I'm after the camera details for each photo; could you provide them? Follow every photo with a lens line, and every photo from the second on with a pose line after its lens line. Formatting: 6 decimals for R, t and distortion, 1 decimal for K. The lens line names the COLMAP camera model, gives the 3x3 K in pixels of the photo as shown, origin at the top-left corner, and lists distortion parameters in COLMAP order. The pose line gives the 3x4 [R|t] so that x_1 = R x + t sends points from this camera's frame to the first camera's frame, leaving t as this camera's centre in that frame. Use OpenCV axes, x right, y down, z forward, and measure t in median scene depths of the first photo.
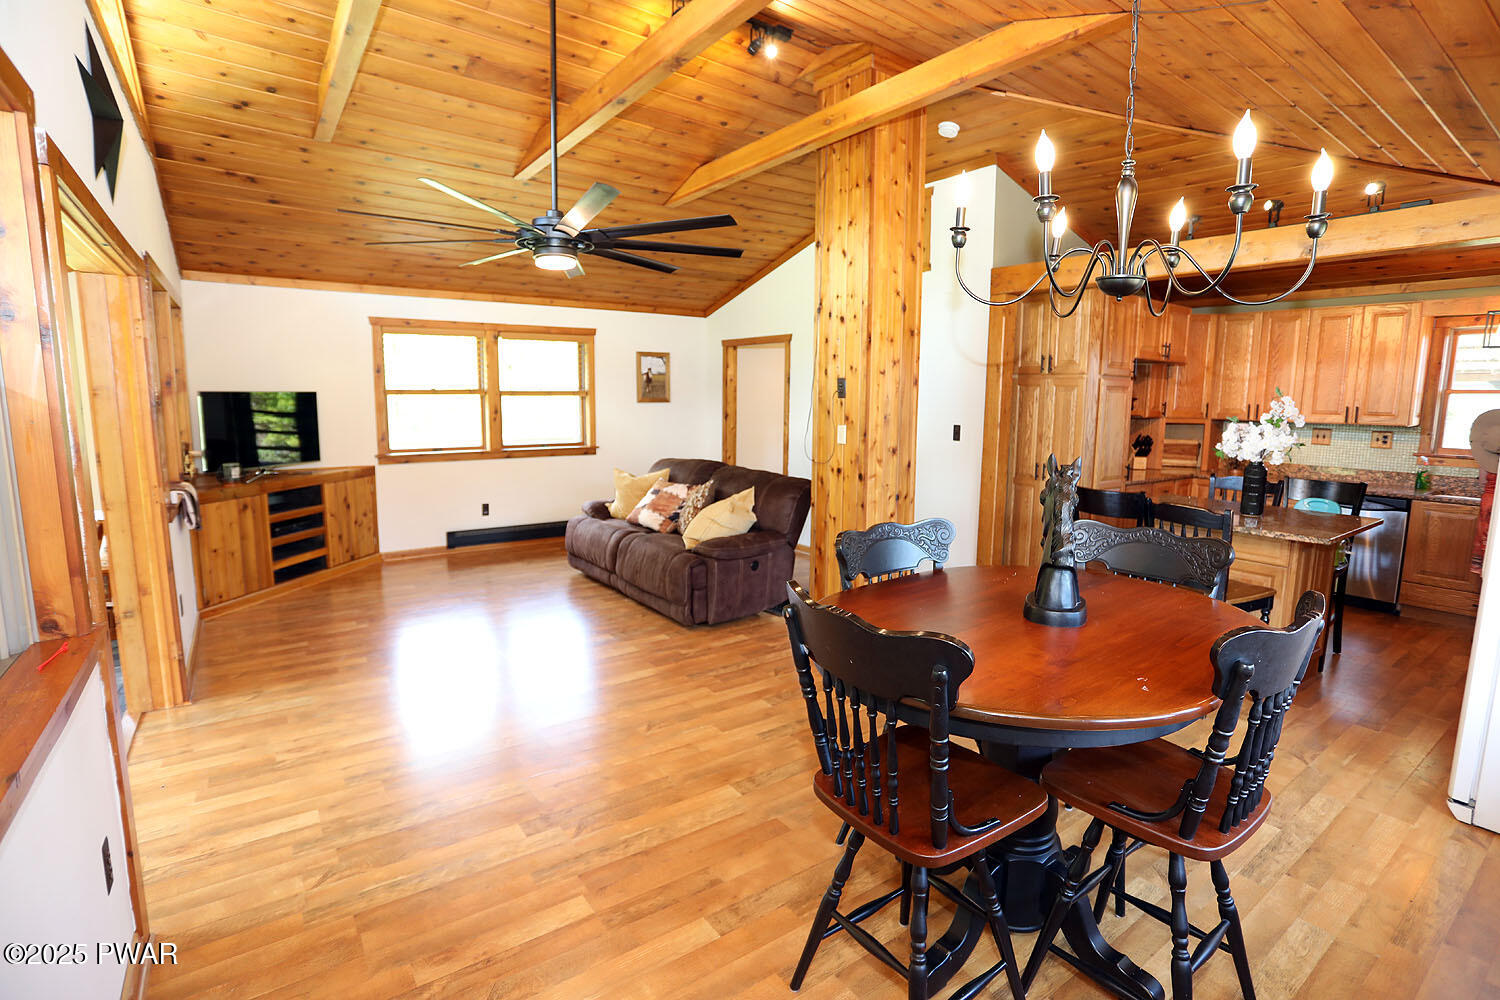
lens RADIAL K [[724.7, 0, 752.1], [0, 724.7, 496.1], [0, 0, 1]] dist [-0.066937, 0.024982]
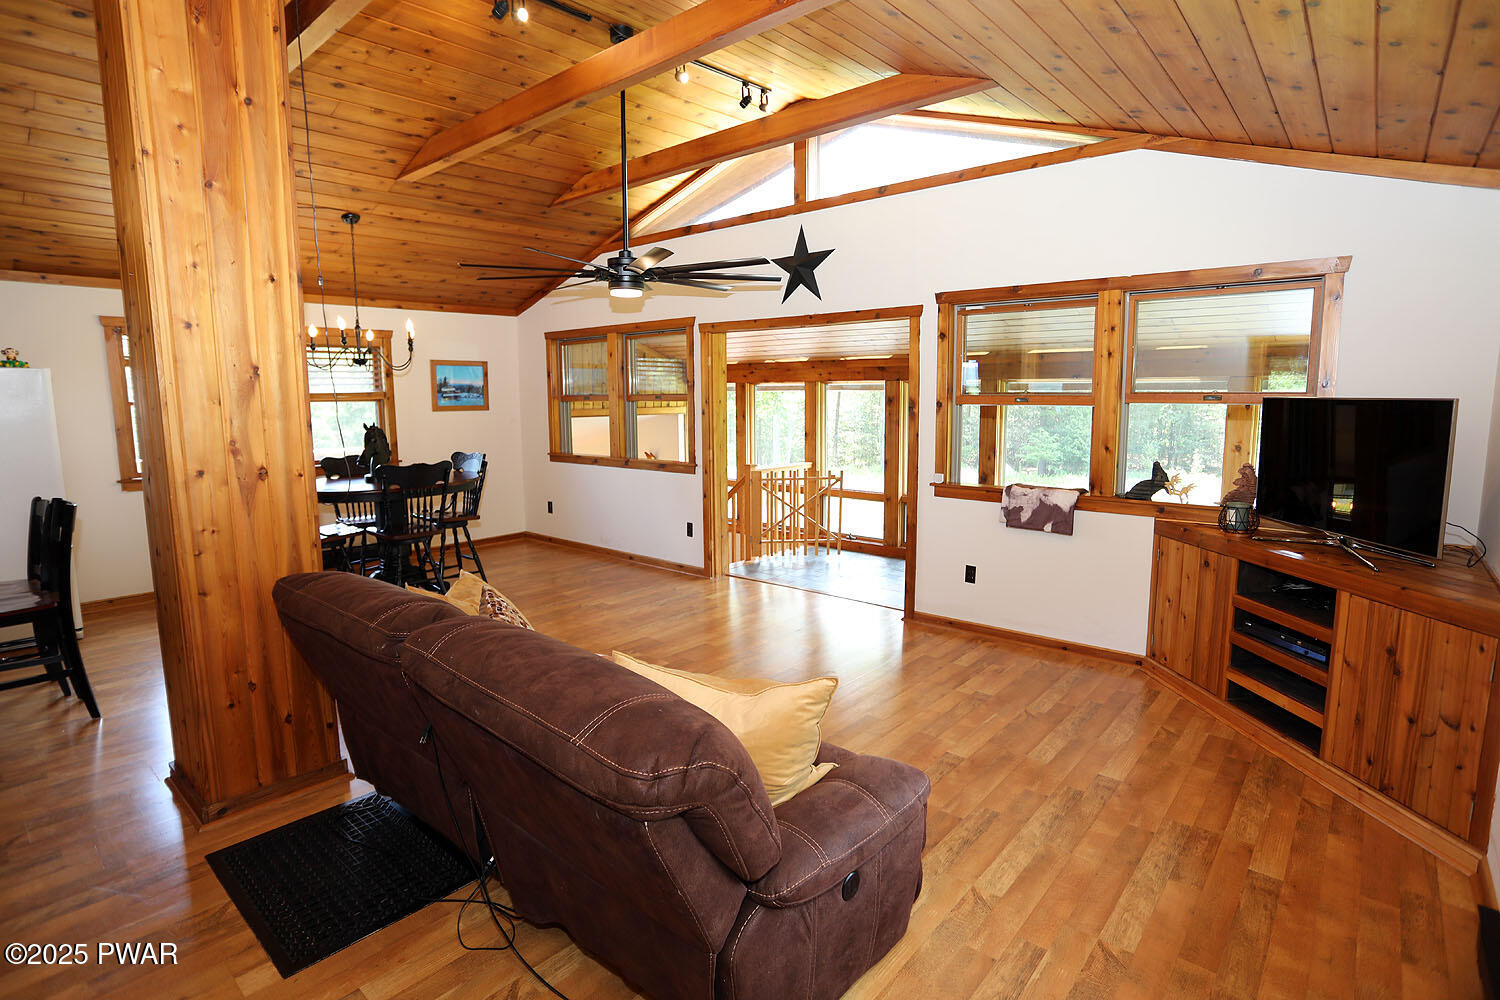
lens RADIAL K [[721.6, 0, 746.7], [0, 721.6, 499.3], [0, 0, 1]] dist [-0.039866, 0.000796]
pose [[-0.969882, 0.031367, -0.241548, -0.088305], [-0.037354, 0.960790, 0.274751, -0.178750], [0.240695, 0.275499, -0.930681, 1.223041]]
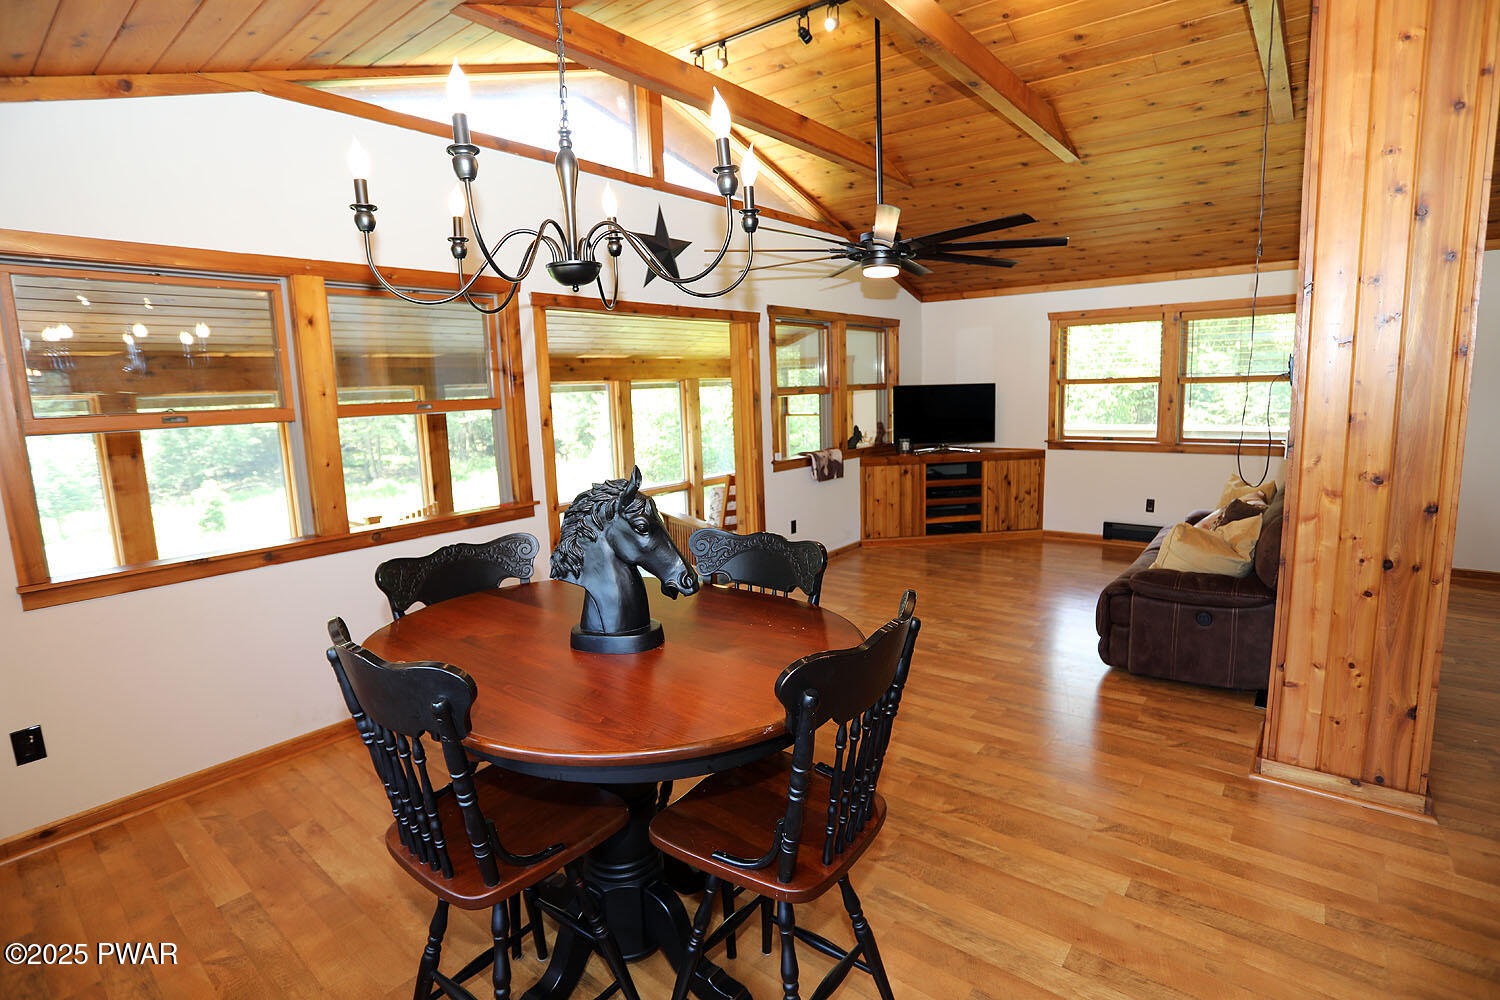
lens RADIAL K [[724.7, 0, 753.2], [0, 724.7, 495.4], [0, 0, 1]] dist [-0.066937, 0.024982]
pose [[0.260199, 0.124635, -0.957477, 0.423192], [-0.098465, 0.989890, 0.102095, -0.042280], [0.960521, 0.067713, 0.269841, 0.281568]]
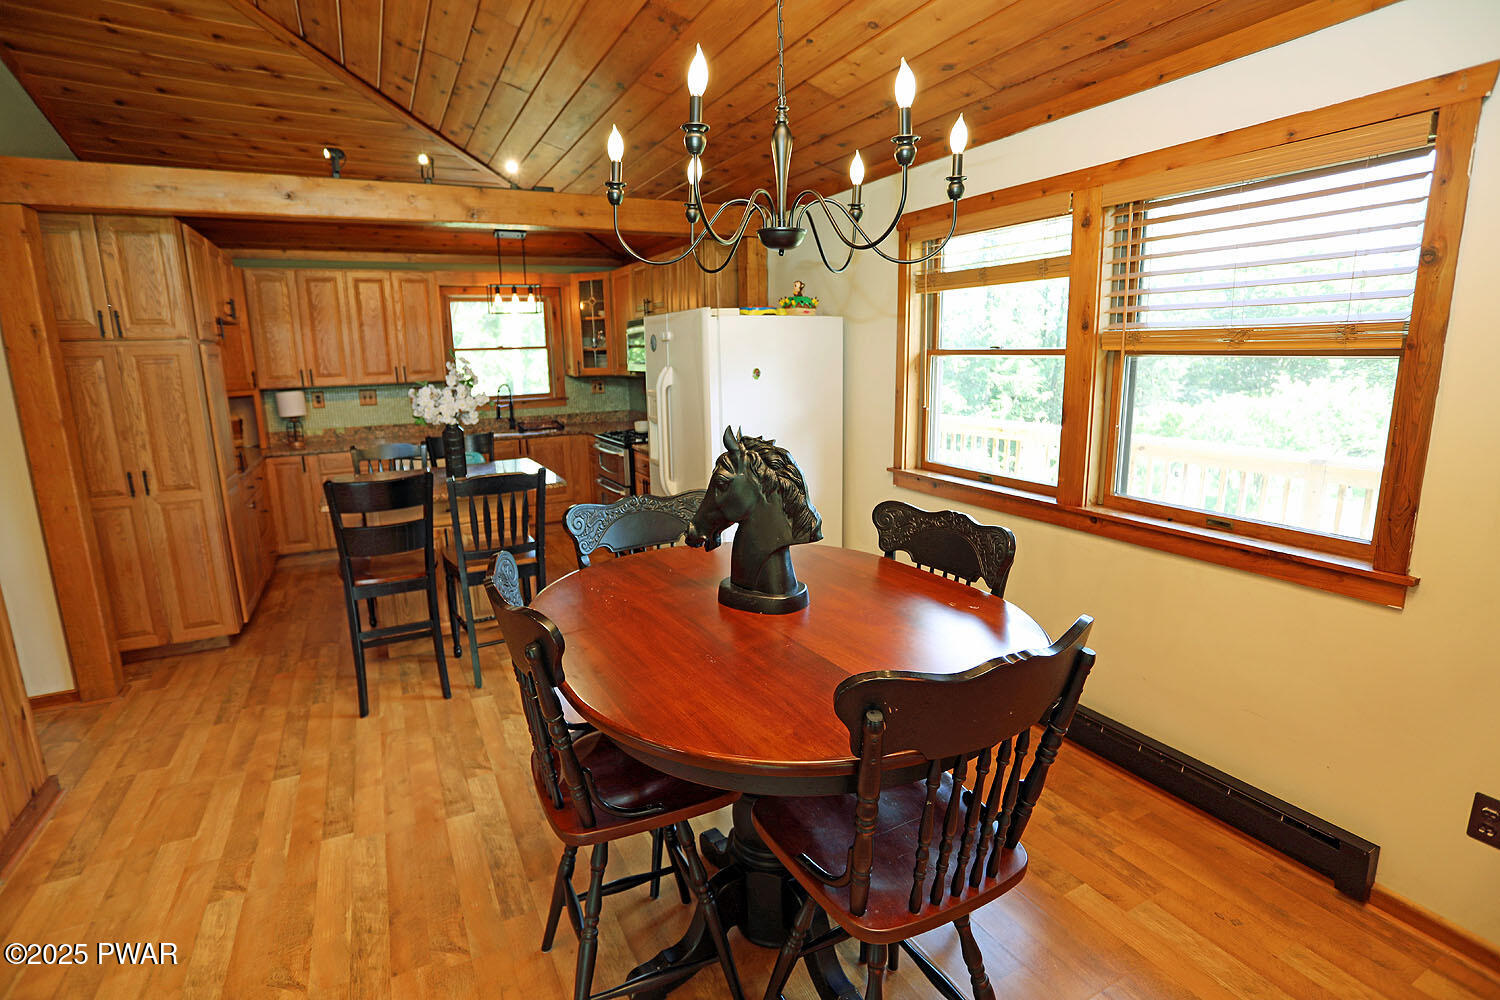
lens RADIAL K [[724.7, 0, 761.6], [0, 724.7, 493.0], [0, 0, 1]] dist [-0.066937, 0.024982]
pose [[0.131352, -0.205392, 0.969825, -0.137398], [0.161420, 0.969676, 0.183498, -0.042935], [-0.978105, 0.132446, 0.160523, 0.261013]]
